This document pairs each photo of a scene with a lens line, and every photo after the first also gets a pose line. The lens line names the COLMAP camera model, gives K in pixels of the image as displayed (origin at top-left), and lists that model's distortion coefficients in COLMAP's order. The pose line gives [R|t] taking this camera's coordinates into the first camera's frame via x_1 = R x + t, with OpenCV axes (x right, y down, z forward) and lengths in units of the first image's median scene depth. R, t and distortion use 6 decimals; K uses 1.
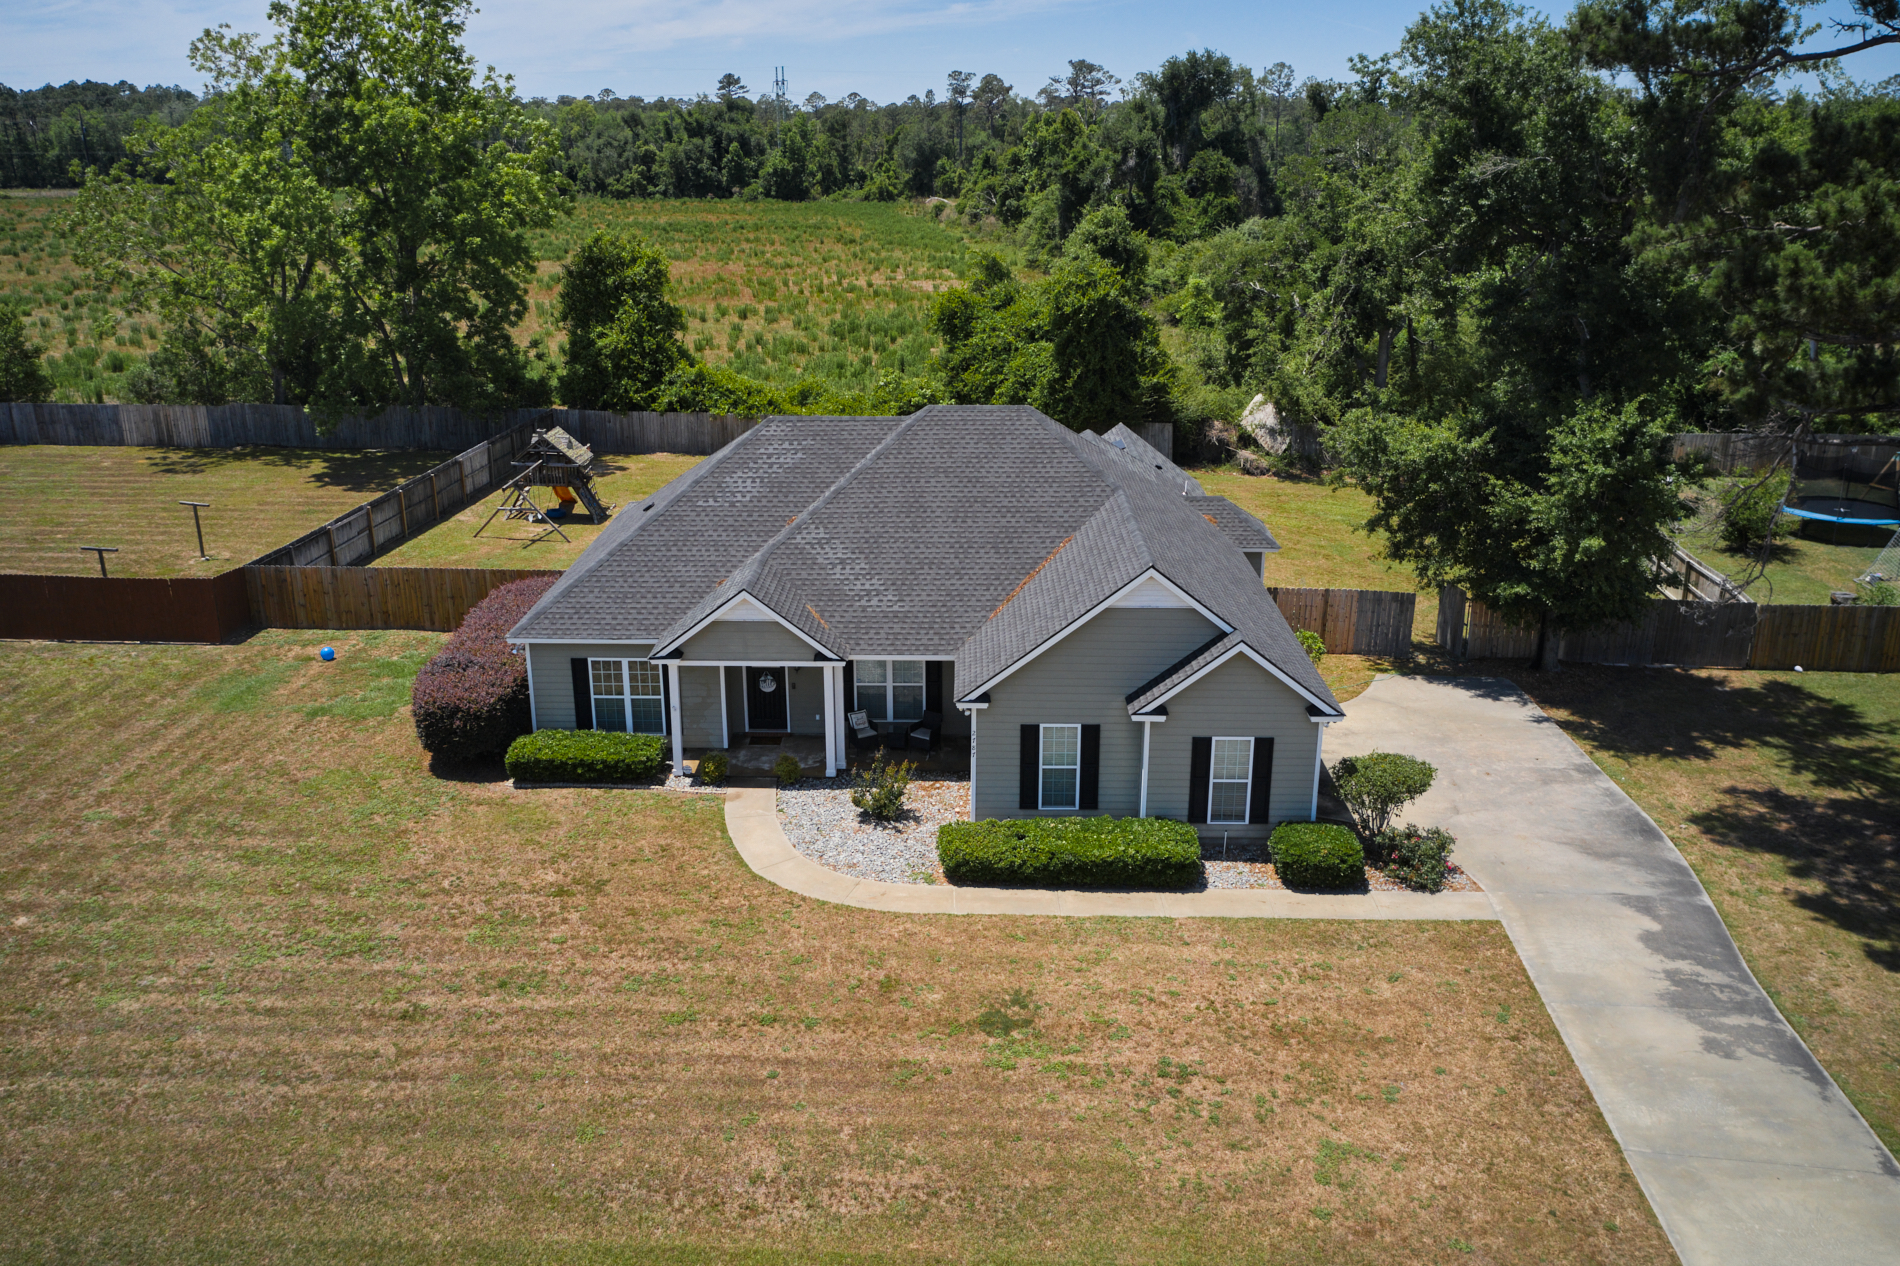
lens RADIAL K [[1520.3, 0, 945.5], [0, 1520.3, 633.9], [0, 0, 1]] dist [-0.012186, 0.004064]
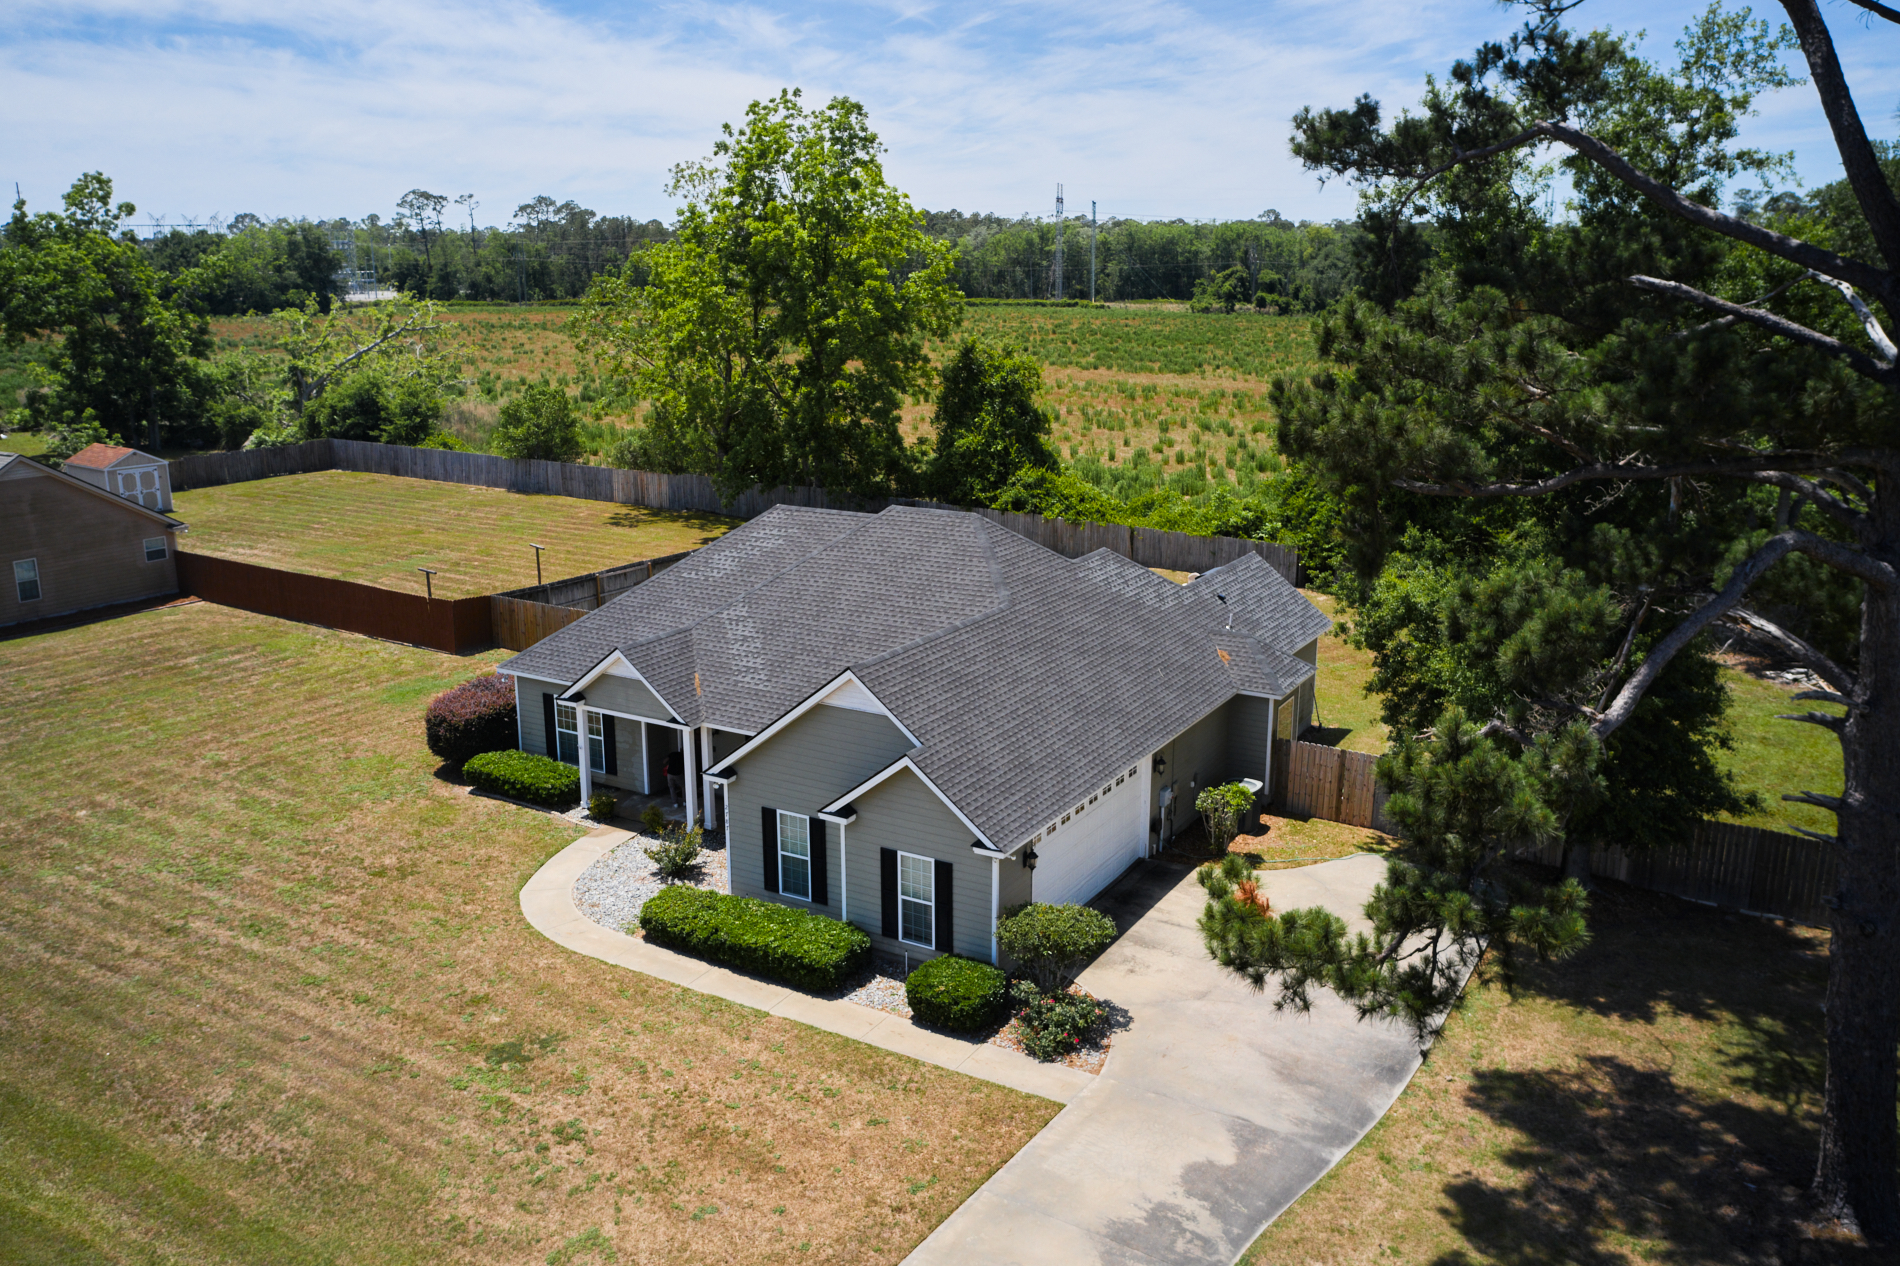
lens RADIAL K [[1520.3, 0, 940.4], [0, 1520.3, 636.1], [0, 0, 1]] dist [-0.012186, 0.004064]
pose [[0.869038, 0.120646, -0.479809, 0.590969], [-0.155387, 0.987296, -0.033188, -0.036664], [0.469710, 0.103398, 0.876745, 0.126213]]
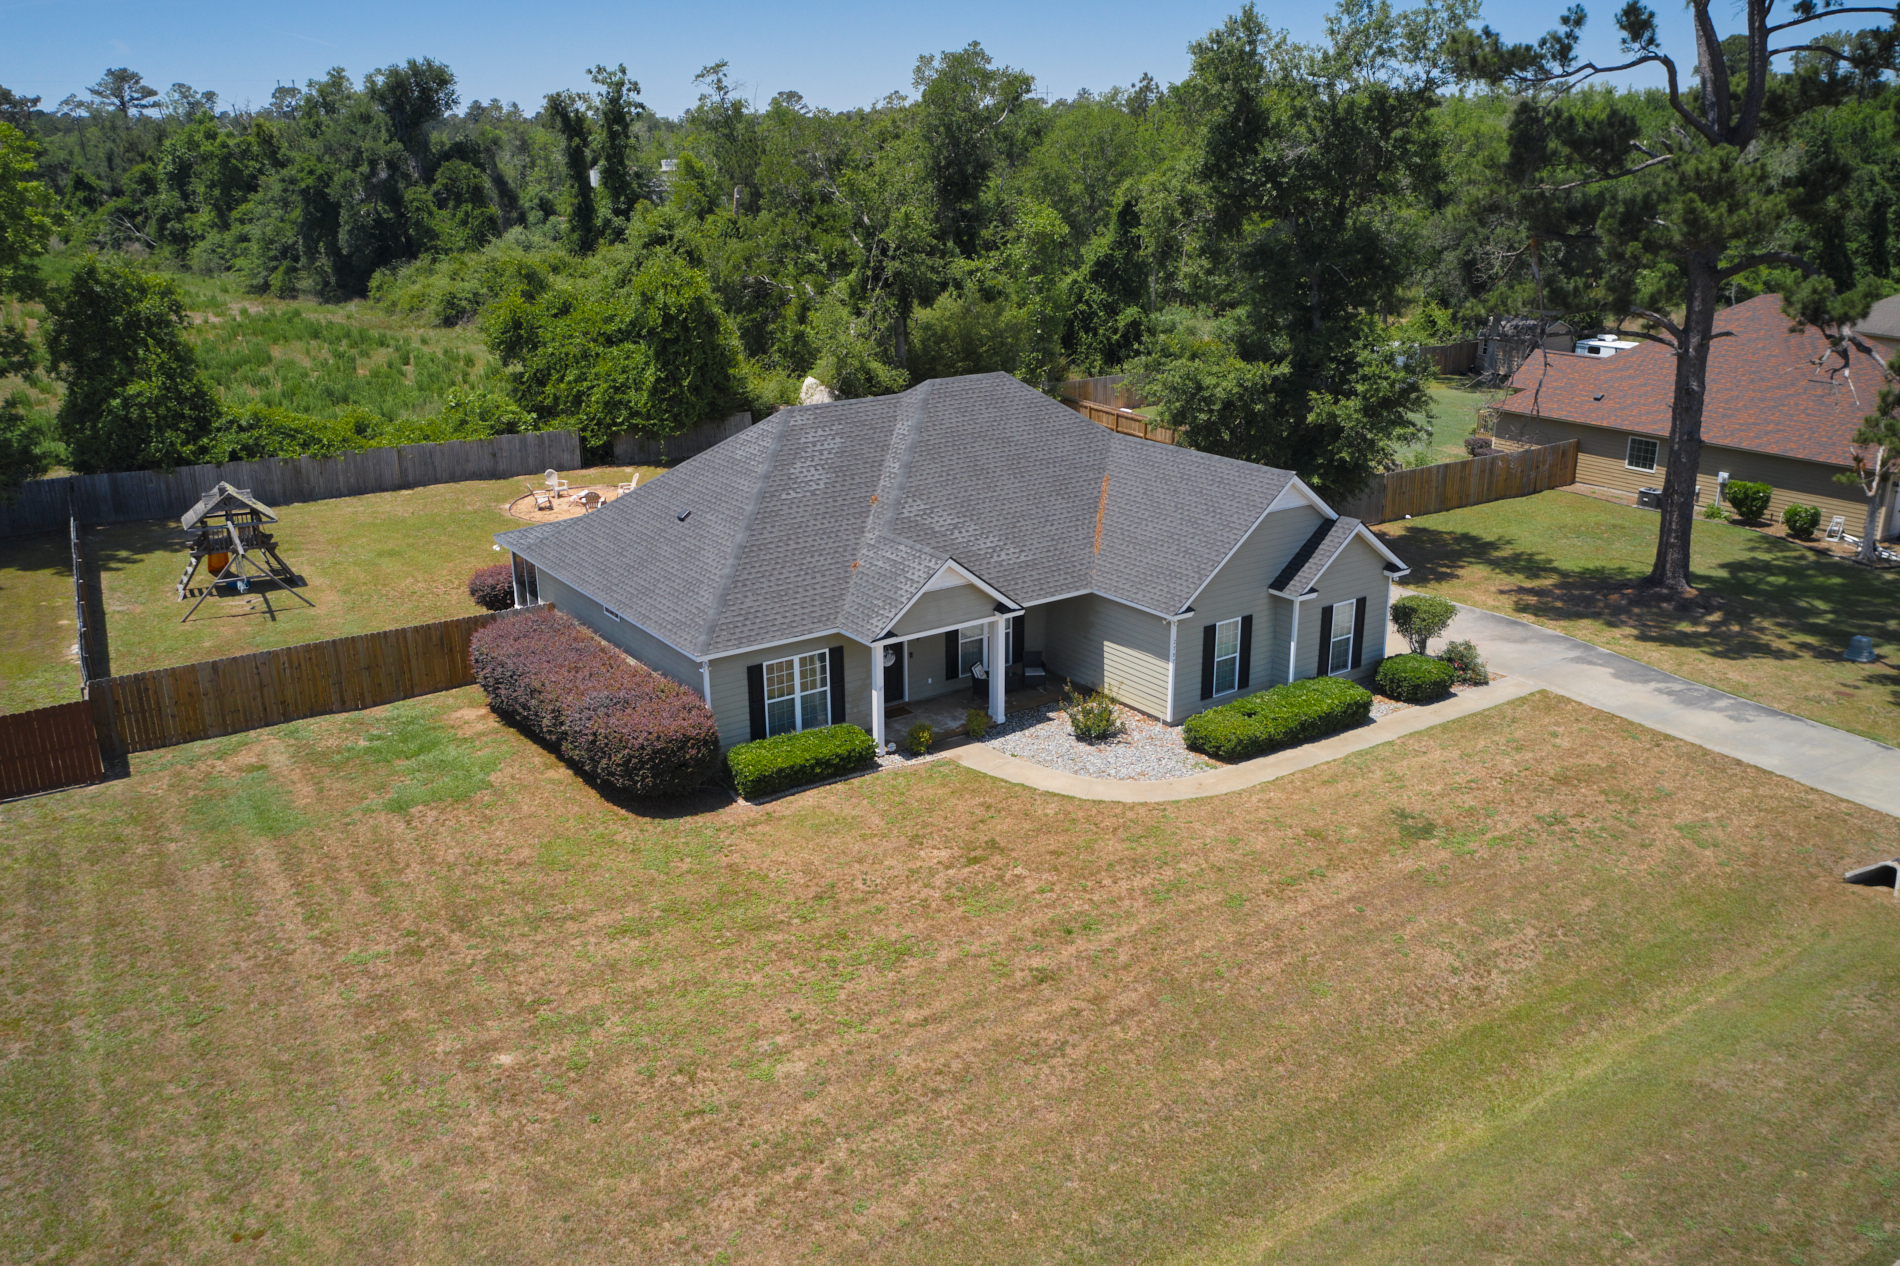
lens RADIAL K [[1520.3, 0, 954.2], [0, 1520.3, 629.9], [0, 0, 1]] dist [-0.012186, 0.004064]
pose [[0.806065, -0.187234, 0.561429, -0.706864], [0.193593, 0.979866, 0.048831, -0.030026], [-0.559268, 0.069328, 0.826083, 0.130152]]
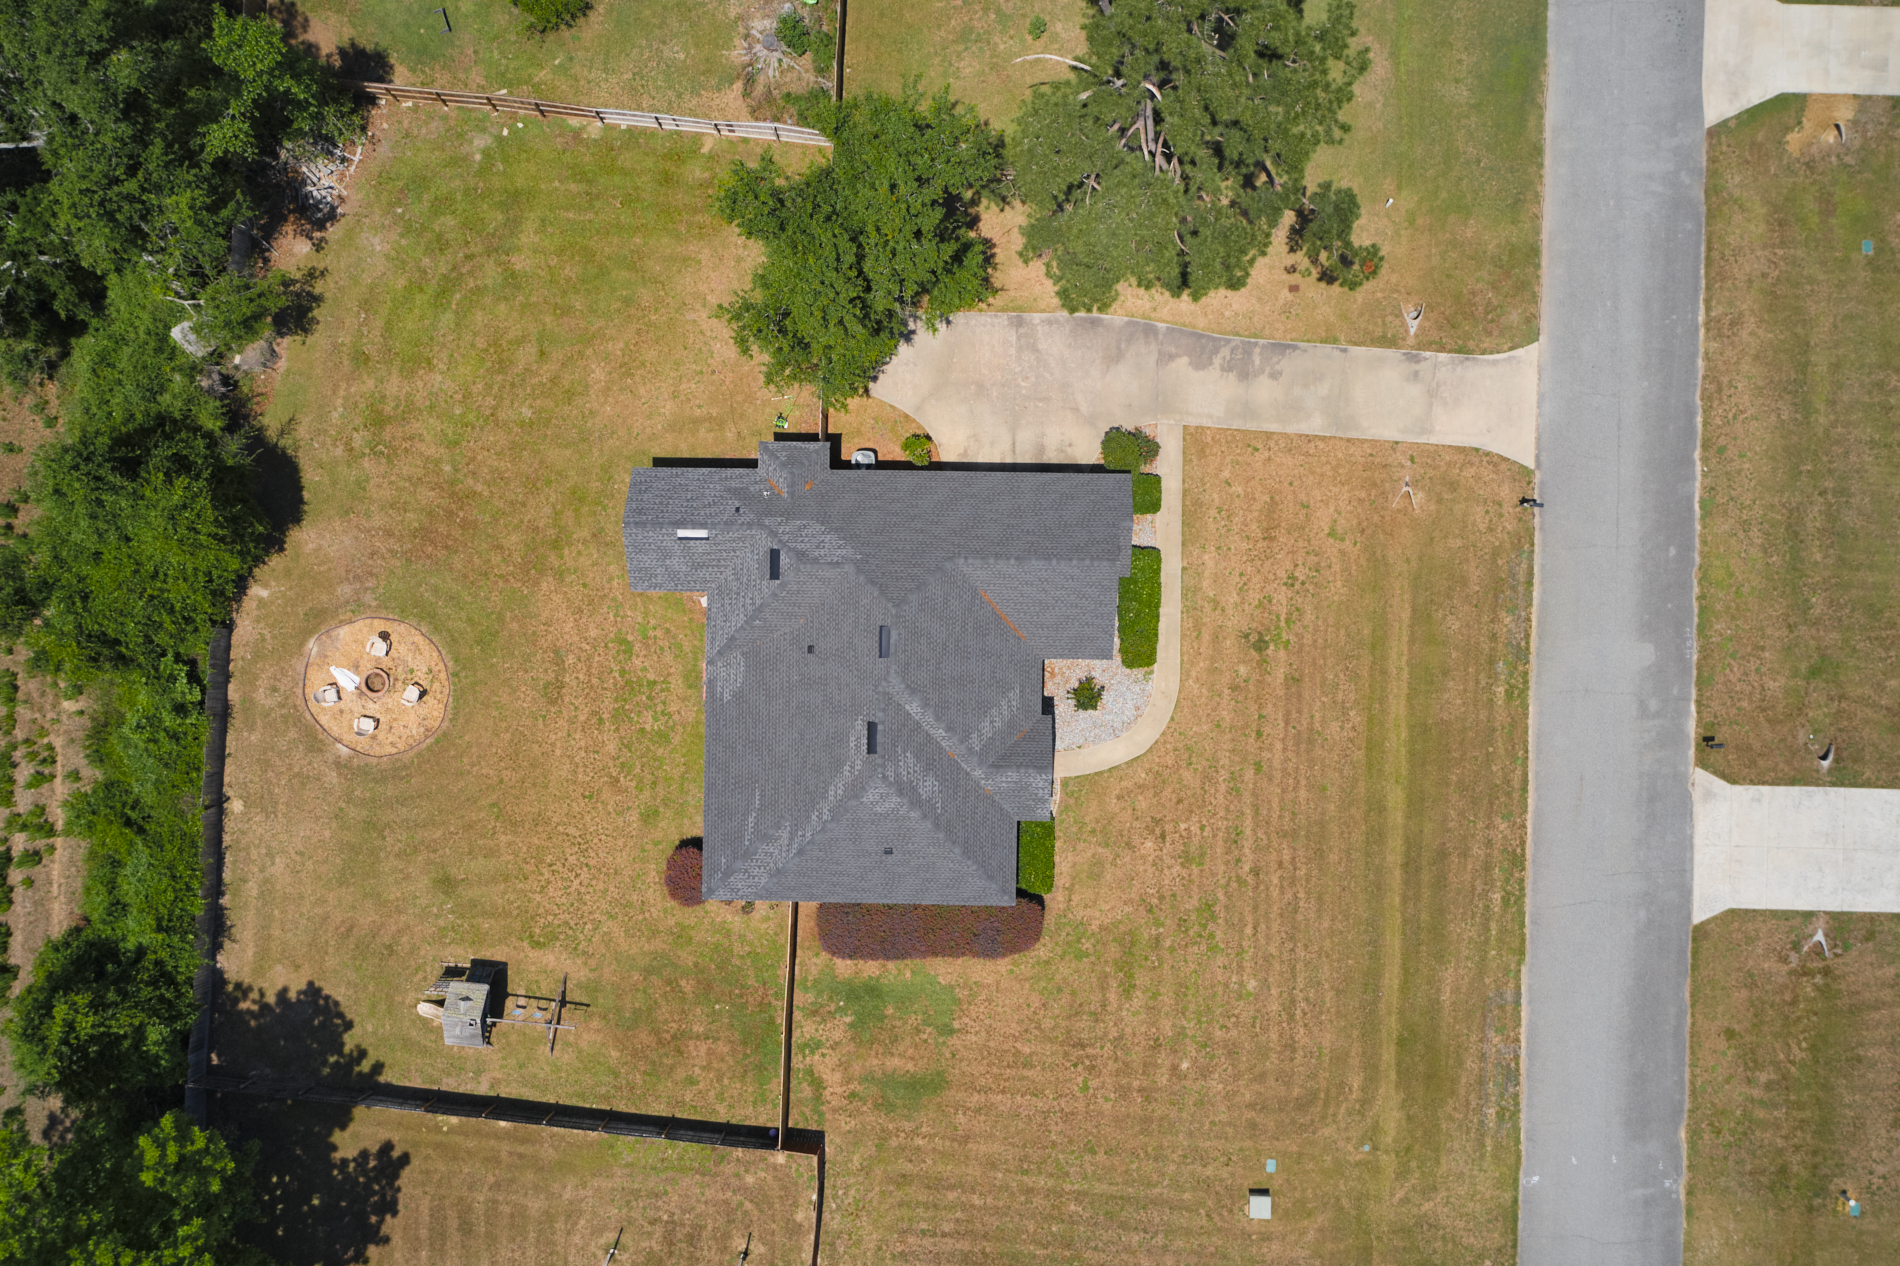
lens RADIAL K [[1520.3, 0, 949.8], [0, 1520.3, 639.8], [0, 0, 1]] dist [-0.012186, 0.004064]
pose [[-0.001219, -0.999994, -0.003251, 0.039446], [0.318788, -0.003470, 0.947820, -1.791217], [-0.947825, 0.000119, 0.318791, 0.508207]]
